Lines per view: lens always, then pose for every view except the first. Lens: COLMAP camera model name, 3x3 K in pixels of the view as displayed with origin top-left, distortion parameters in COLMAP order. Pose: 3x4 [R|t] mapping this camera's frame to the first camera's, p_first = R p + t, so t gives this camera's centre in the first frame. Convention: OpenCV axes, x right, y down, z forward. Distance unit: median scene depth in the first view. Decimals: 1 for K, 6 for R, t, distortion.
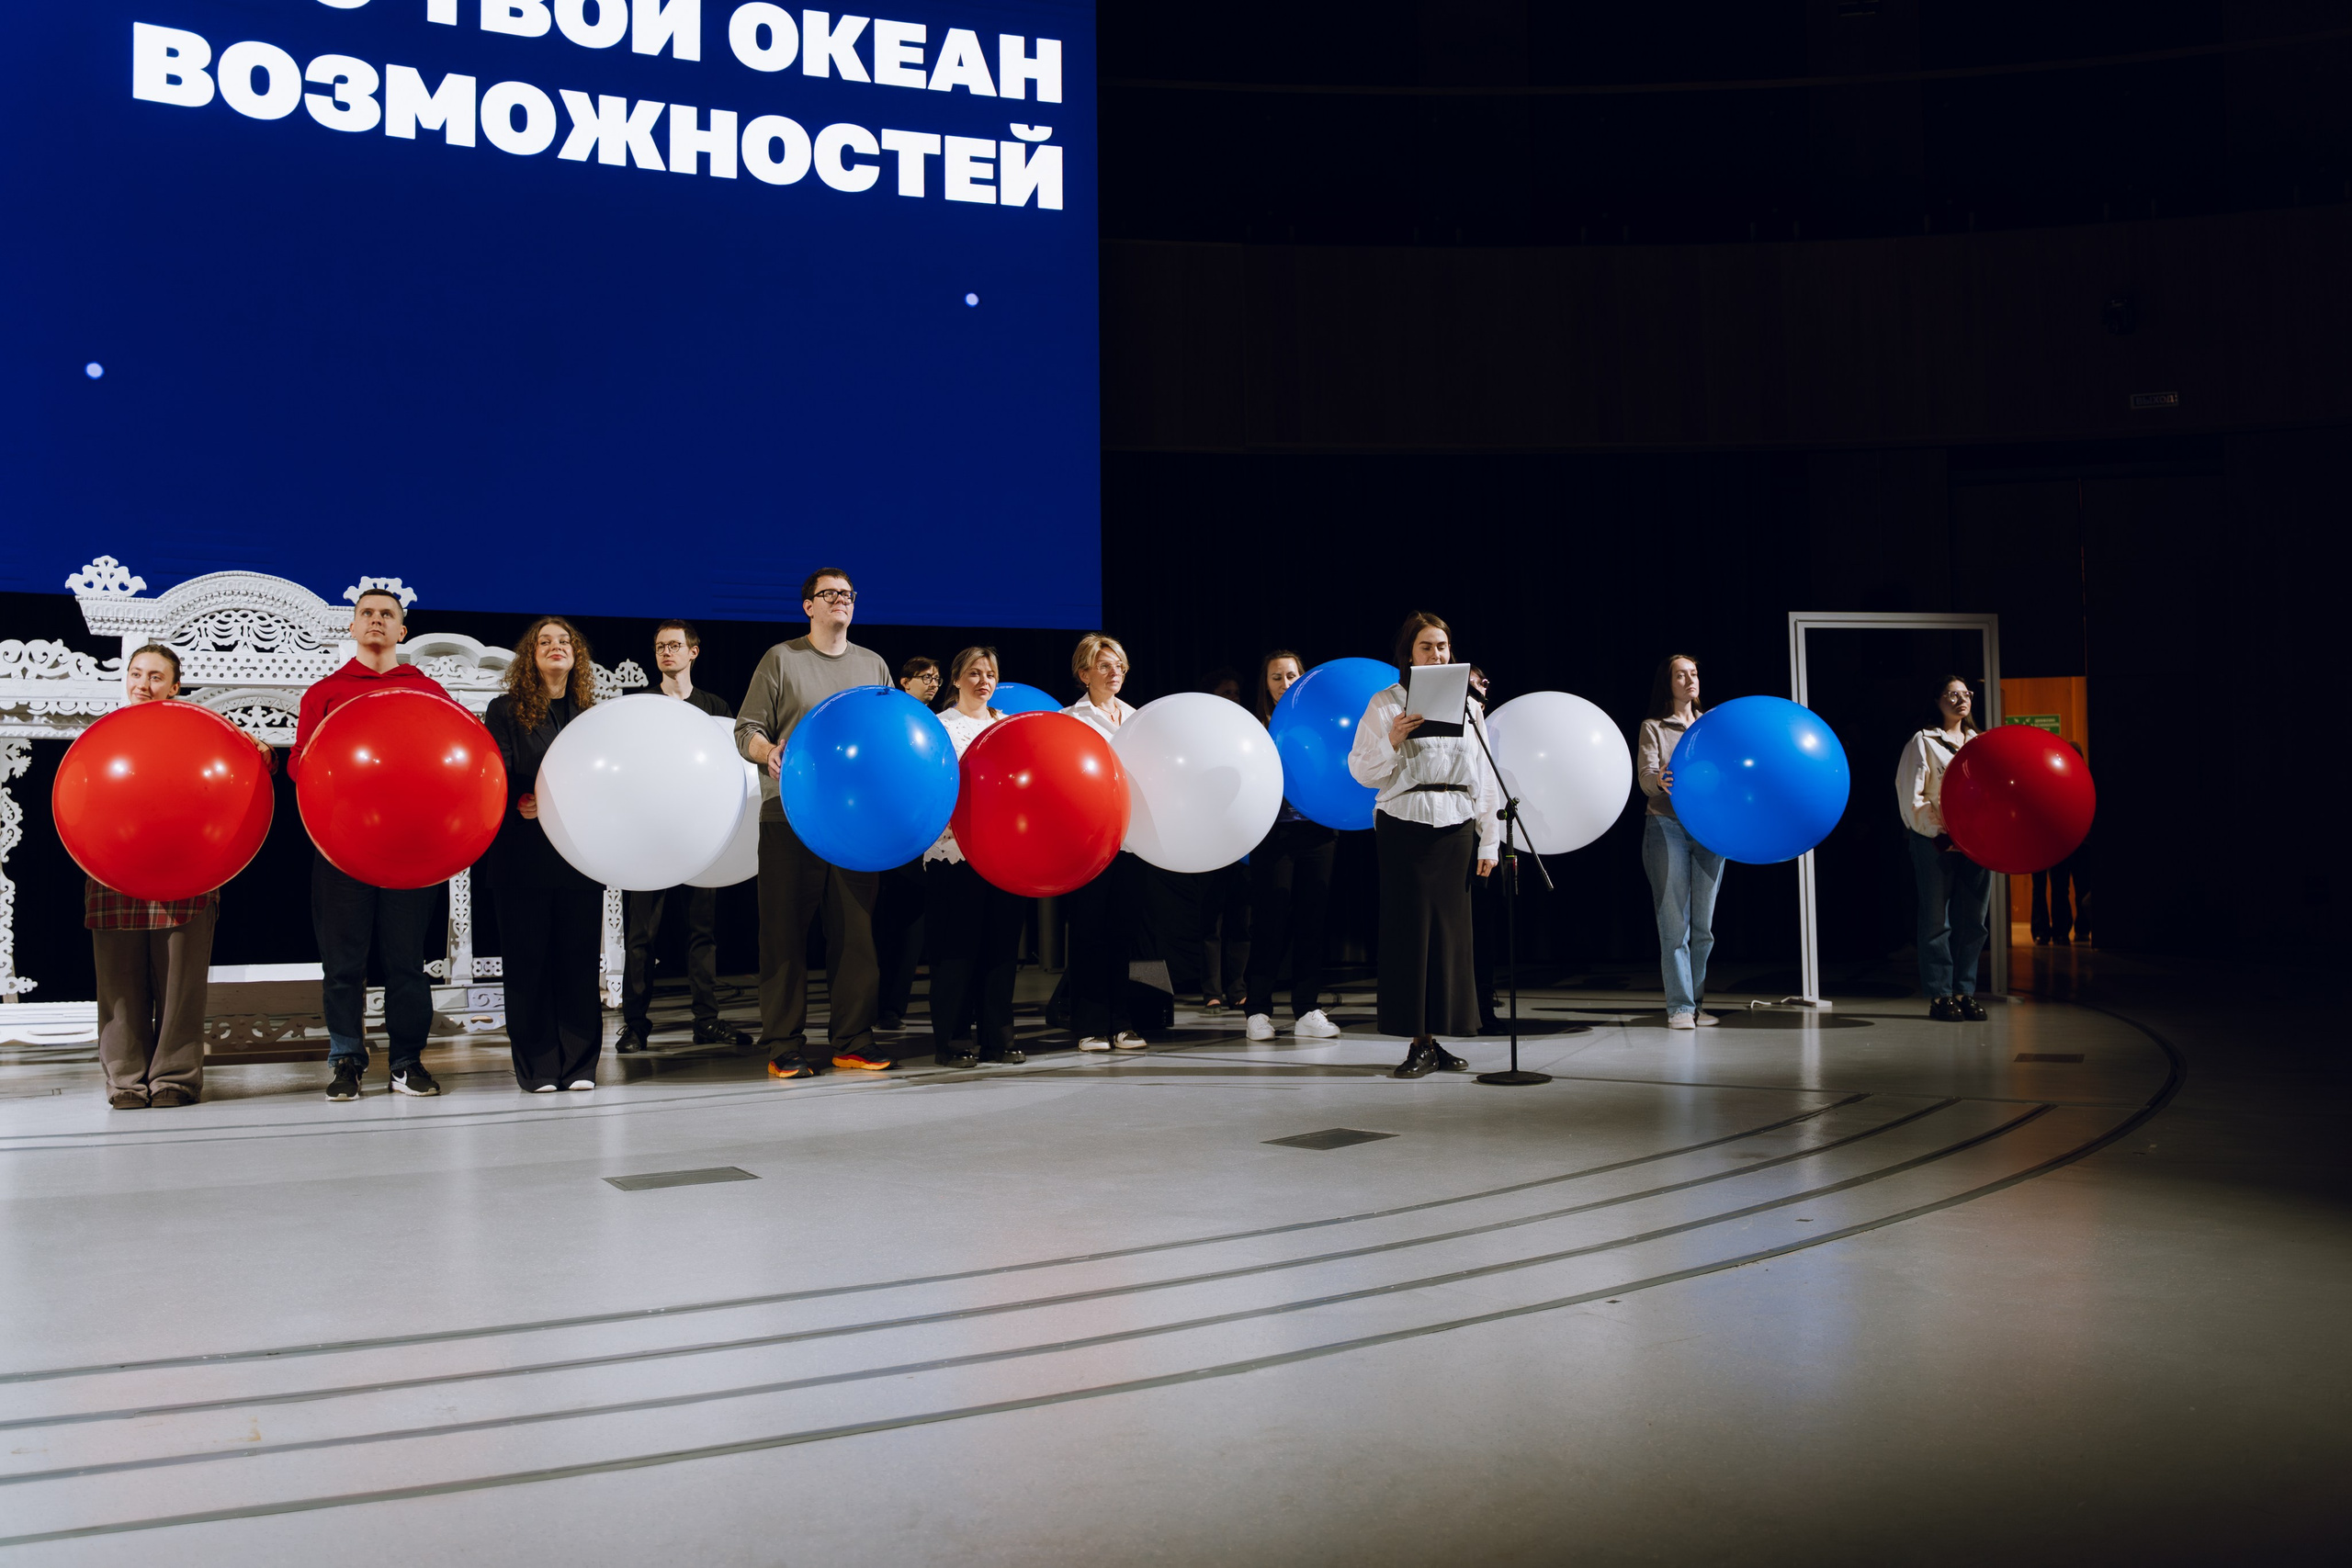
lens RADIAL K [[2025.5, 0, 1176.0], [0, 2025.5, 784.0], [0, 0, 1]] dist [-0.107289, 0.101416]
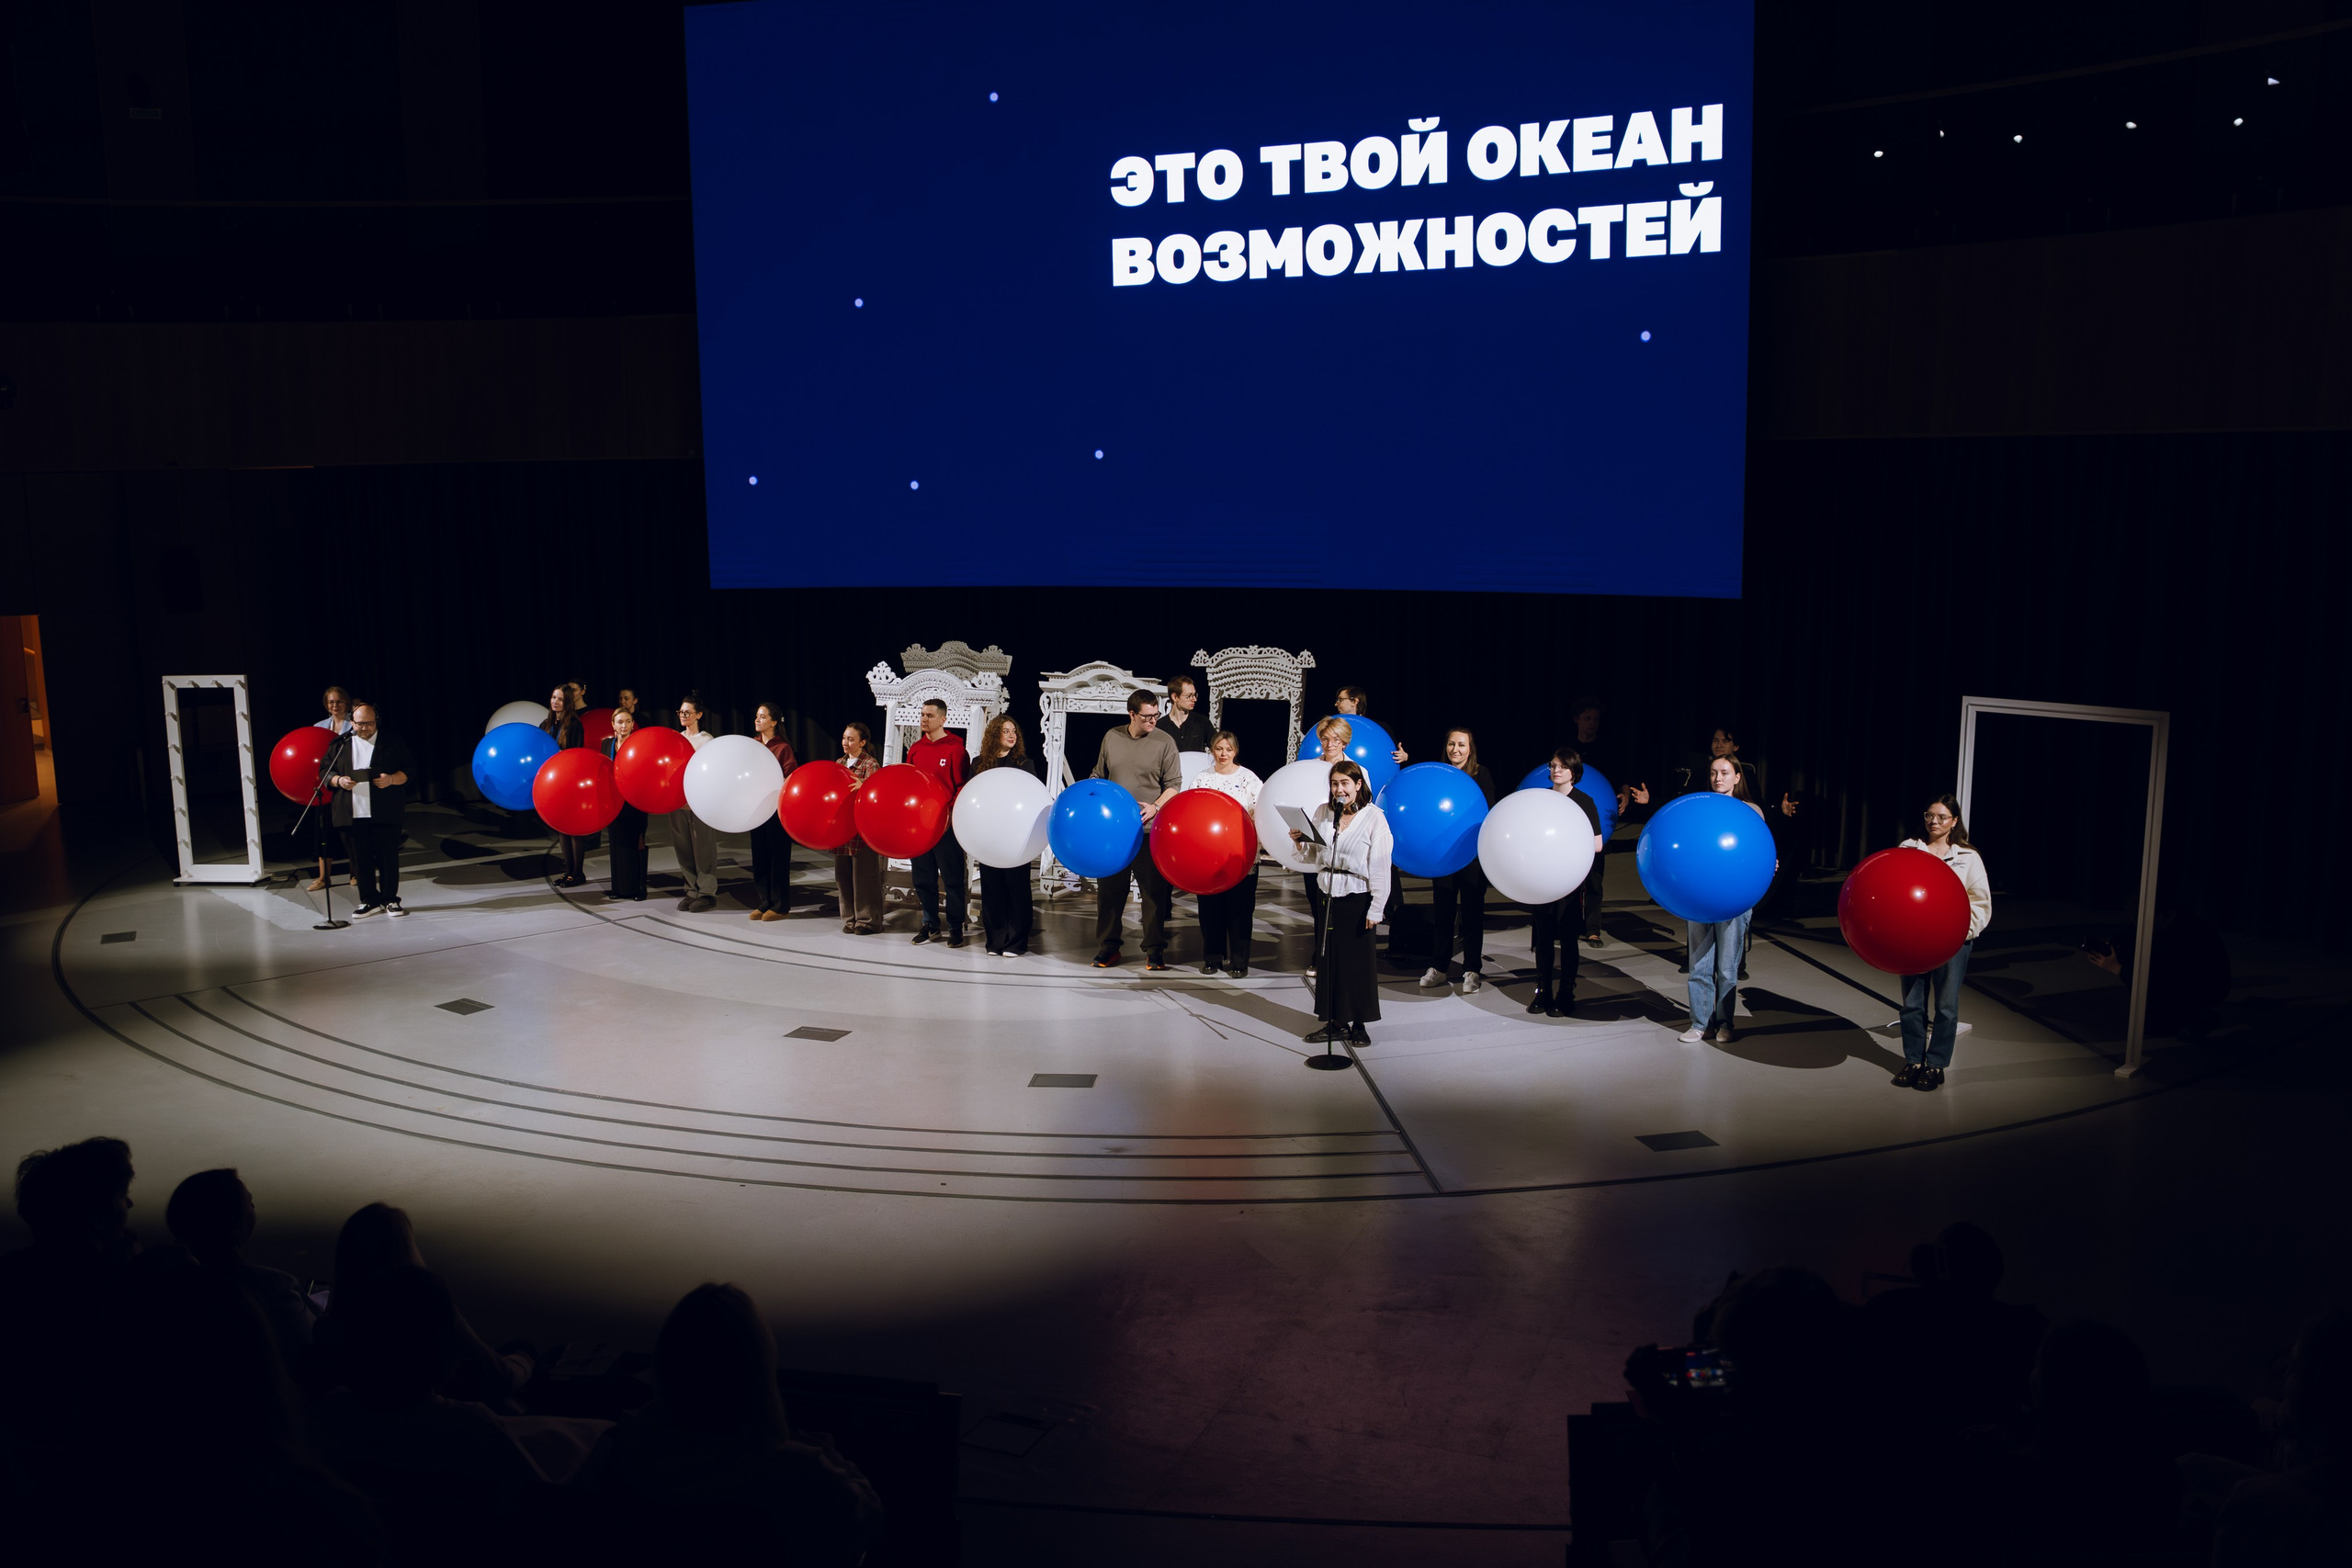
lens RADIAL K [[1902.6, 0, 1153.9], [0, 1902.6, 797.9], [0, 0, 1]] dist [-0.117300, 0.090623]
pose [[0.619212, 0.131780, -0.774087, 0.677254], [0.032001, 0.980763, 0.192562, -0.197636], [0.784571, -0.144008, 0.603083, 0.000526]]
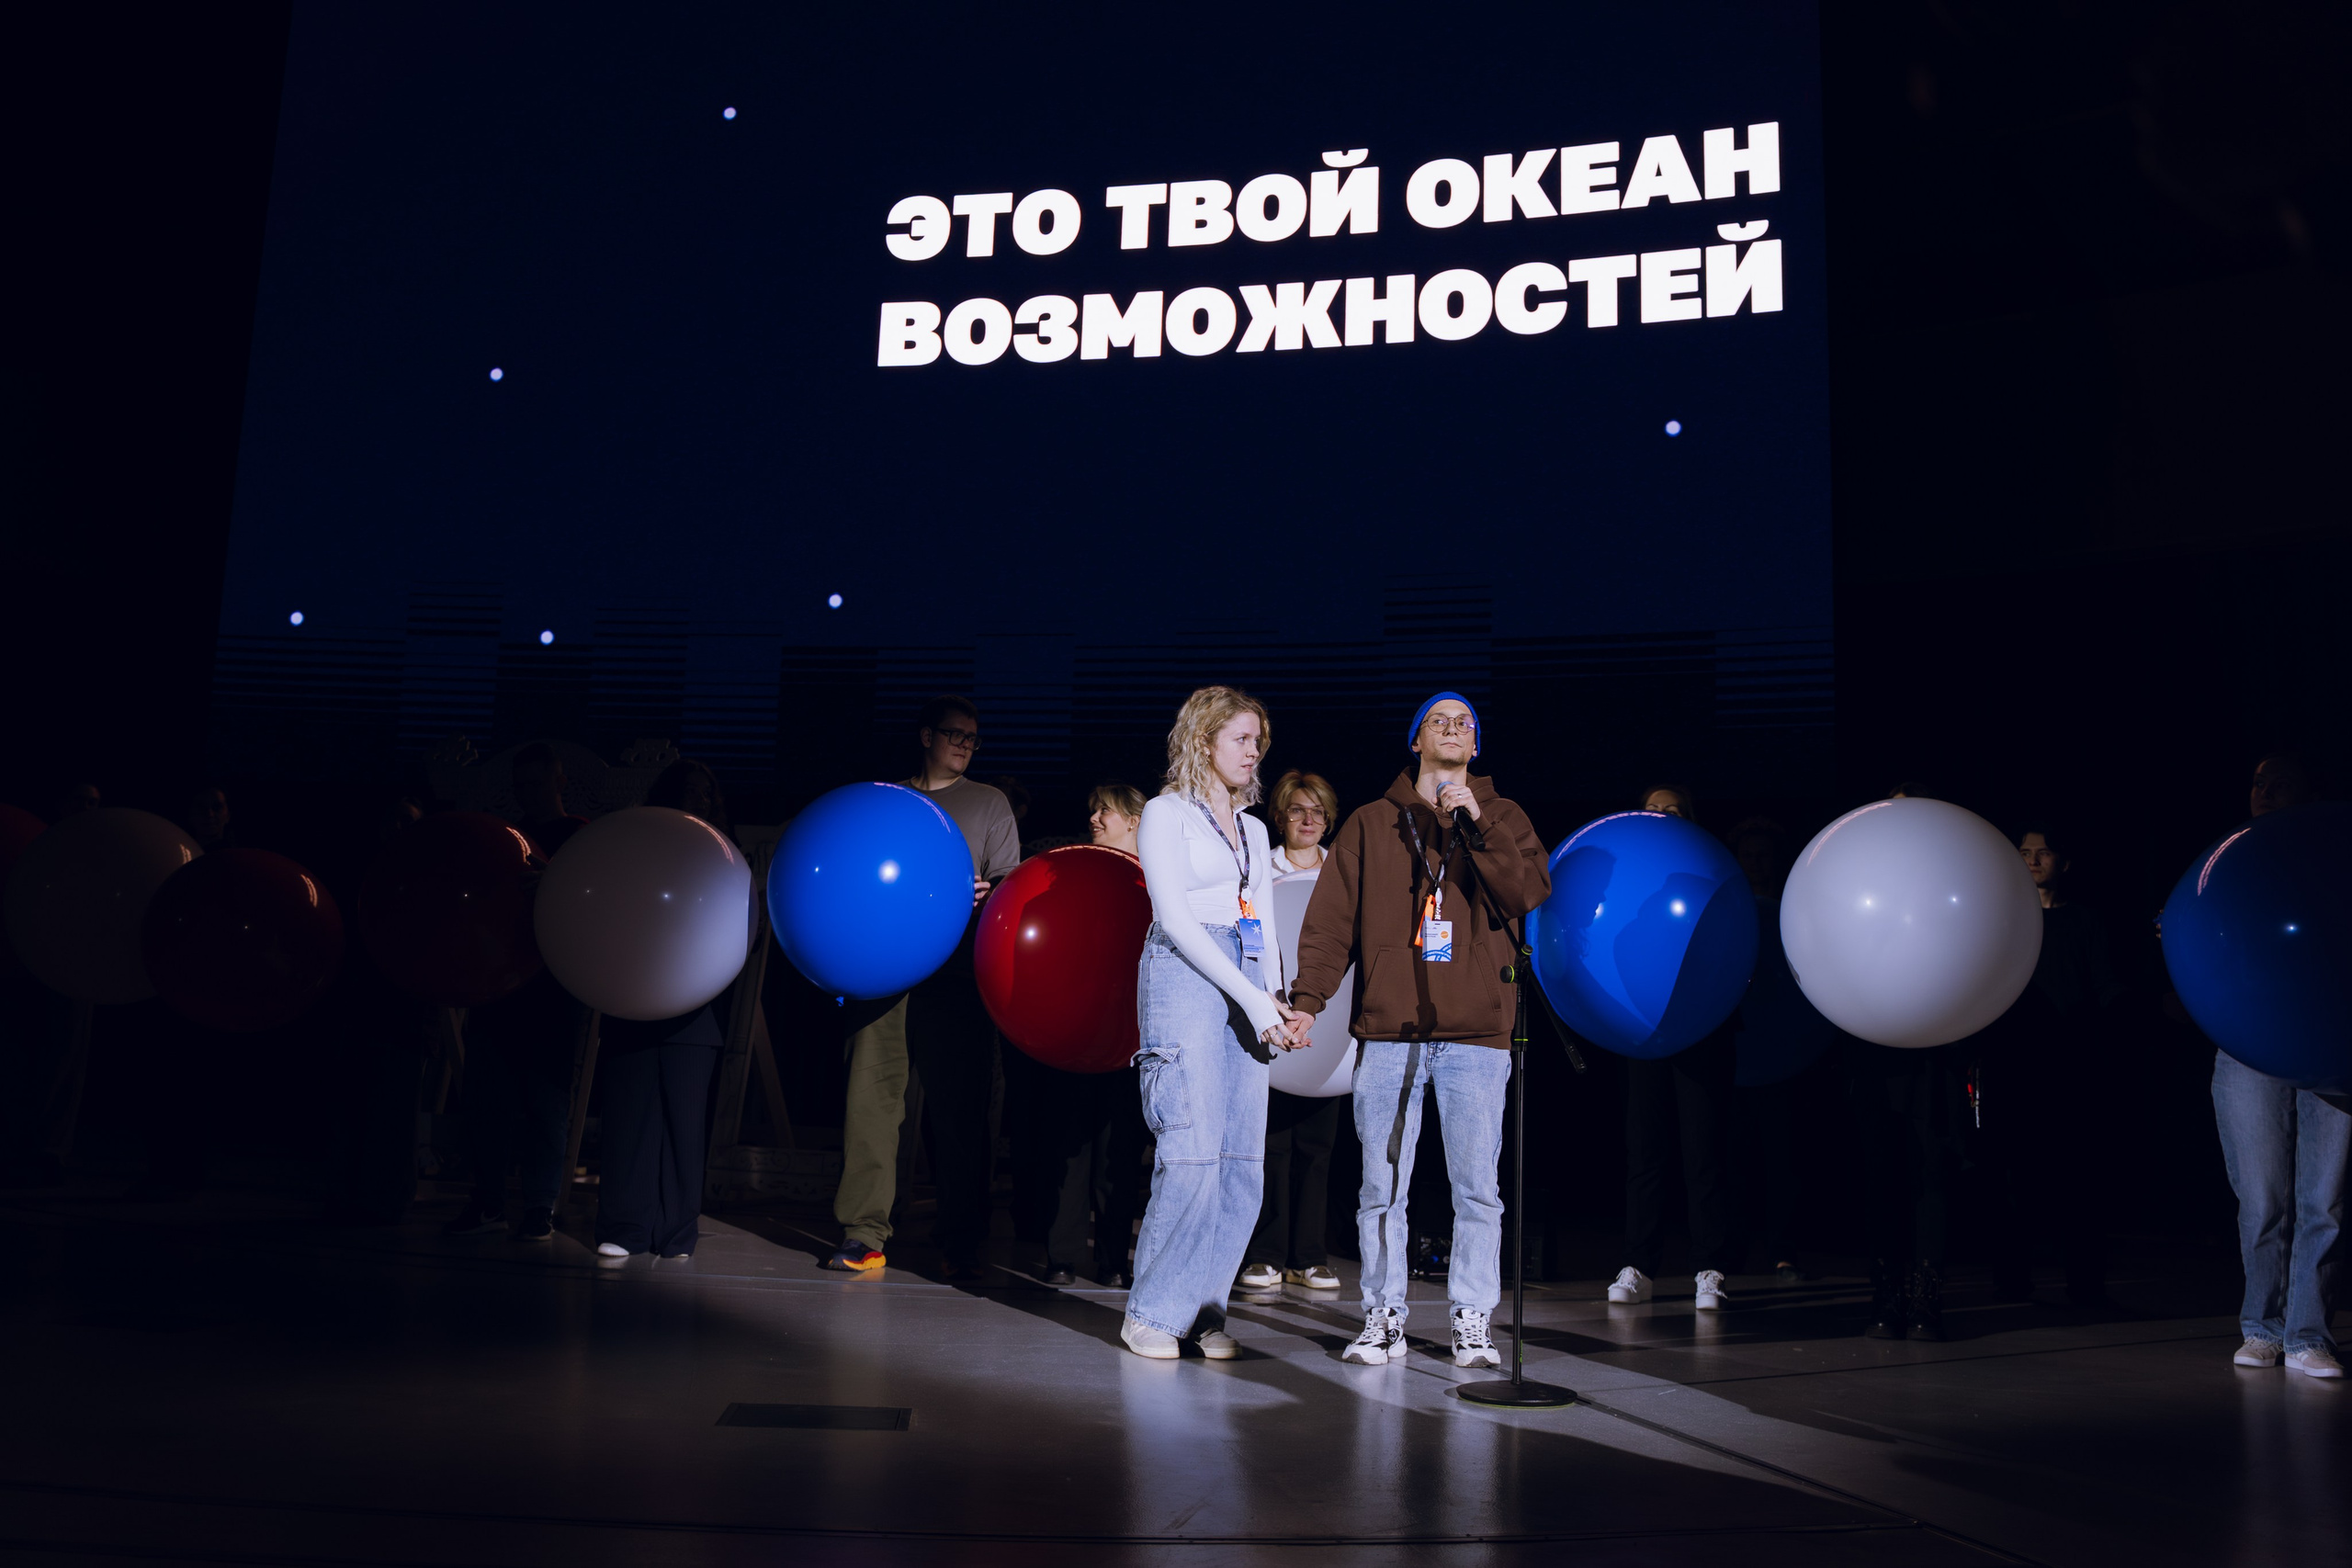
lens RADIAL K [[1902.6, 0, 1153.9], [0, 1902.6, 797.9], [0, 0, 1]] dist [-0.117300, 0.090623]
pose [[0.756974, -0.047561, -0.651712, 0.259562], [-0.030346, 0.993713, -0.107767, 0.014996], [0.652740, 0.101354, 0.750771, 0.259265]]
